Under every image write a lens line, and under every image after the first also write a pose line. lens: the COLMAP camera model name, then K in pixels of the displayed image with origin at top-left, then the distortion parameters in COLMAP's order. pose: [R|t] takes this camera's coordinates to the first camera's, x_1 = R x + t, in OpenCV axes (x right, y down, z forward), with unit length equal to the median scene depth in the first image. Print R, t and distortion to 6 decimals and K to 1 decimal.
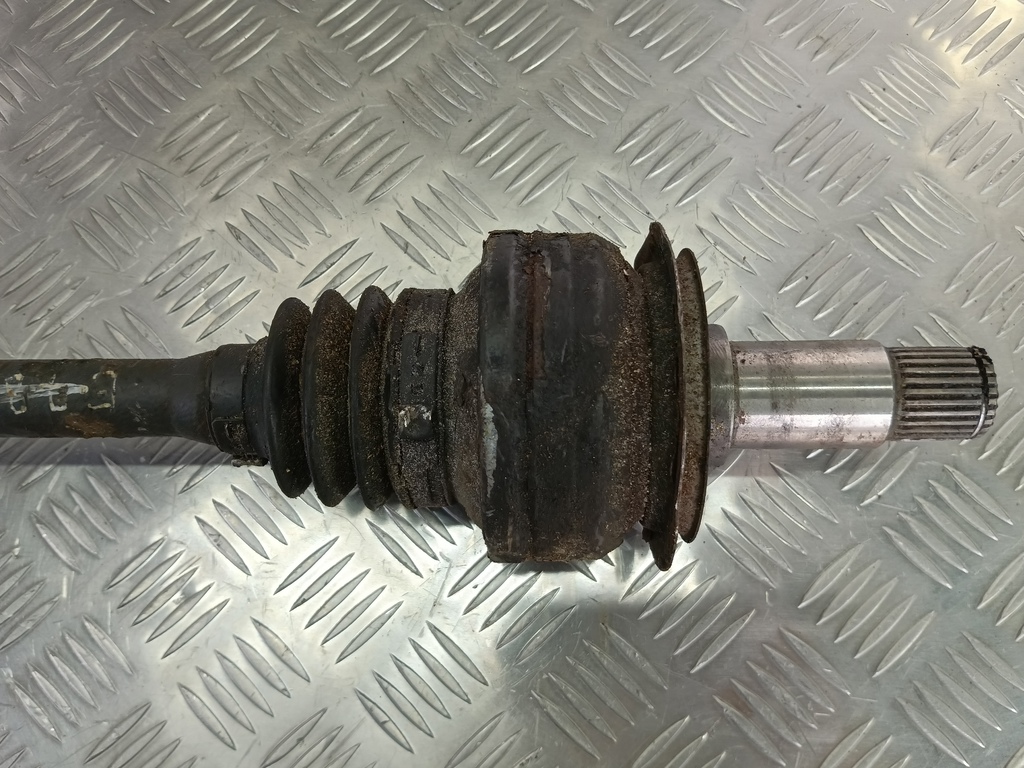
lens RADIAL K [[811.2, 0, 512.0], [0, 811.2, 384.0], [0, 0, 1]] dist [-0.001053, -0.004562]
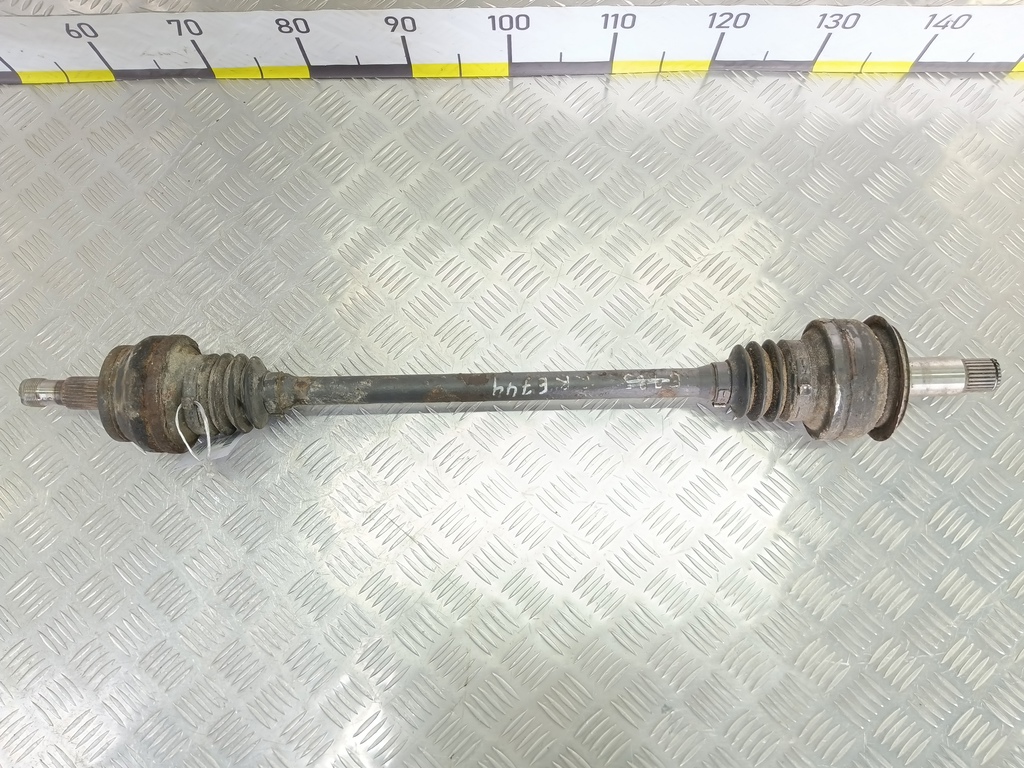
lens RADIAL K [[811.2, 0, 512.0], [0, 811.2, 384.0], [0, 0, 1]] dist [-0.001053, -0.004562]
pose [[0.999623, -0.022152, 0.016206, -1.094902], [0.021308, 0.998496, 0.050524, -0.129895], [-0.017301, -0.050160, 0.998591, -1.705773]]
